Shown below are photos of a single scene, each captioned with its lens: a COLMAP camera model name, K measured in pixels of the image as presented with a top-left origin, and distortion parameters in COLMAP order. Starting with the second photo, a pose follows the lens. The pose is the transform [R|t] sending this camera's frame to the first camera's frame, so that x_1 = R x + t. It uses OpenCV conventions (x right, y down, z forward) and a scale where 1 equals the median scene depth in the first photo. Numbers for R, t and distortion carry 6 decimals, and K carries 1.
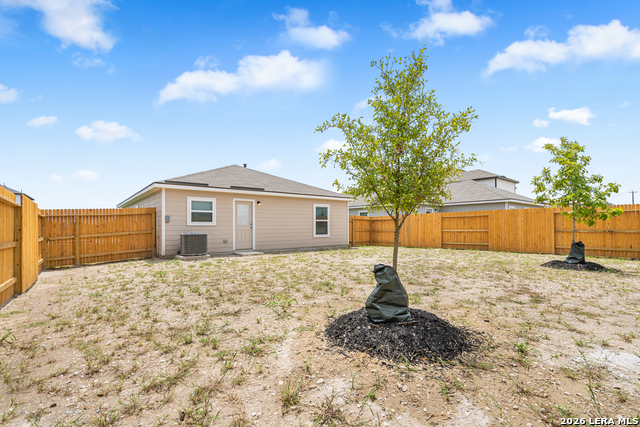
lens RADIAL K [[295.3, 0, 322.0], [0, 295.3, 220.2], [0, 0, 1]] dist [-0.002724, -0.000130]
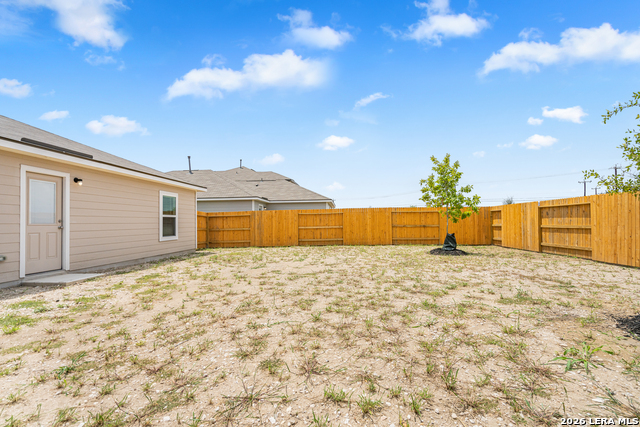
lens RADIAL K [[289.7, 0, 319.4], [0, 289.7, 214.9], [0, 0, 1]] dist [0.000910, 0.000240]
pose [[0.694723, 0.015007, 0.719121, -0.288658], [-0.004360, 0.999852, -0.016654, 0.009250], [-0.719264, 0.008435, 0.694686, 0.330711]]
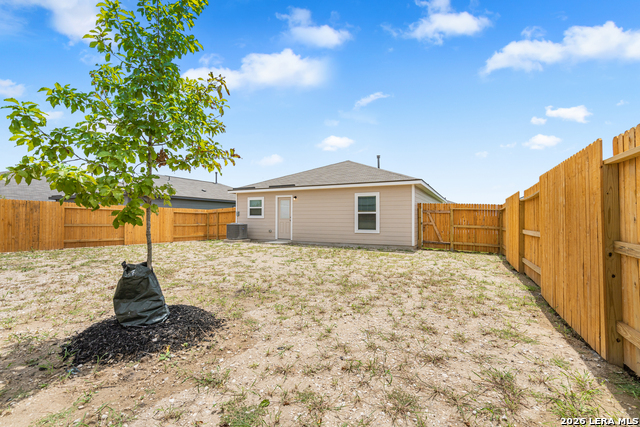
lens RADIAL K [[293.0, 0, 323.0], [0, 293.0, 210.7], [0, 0, 1]] dist [-0.000837, 0.000149]
pose [[0.405545, -0.018586, -0.913886, 0.821754], [0.013747, 0.999804, -0.014233, 0.006116], [0.913972, -0.006791, 0.405721, 0.661968]]
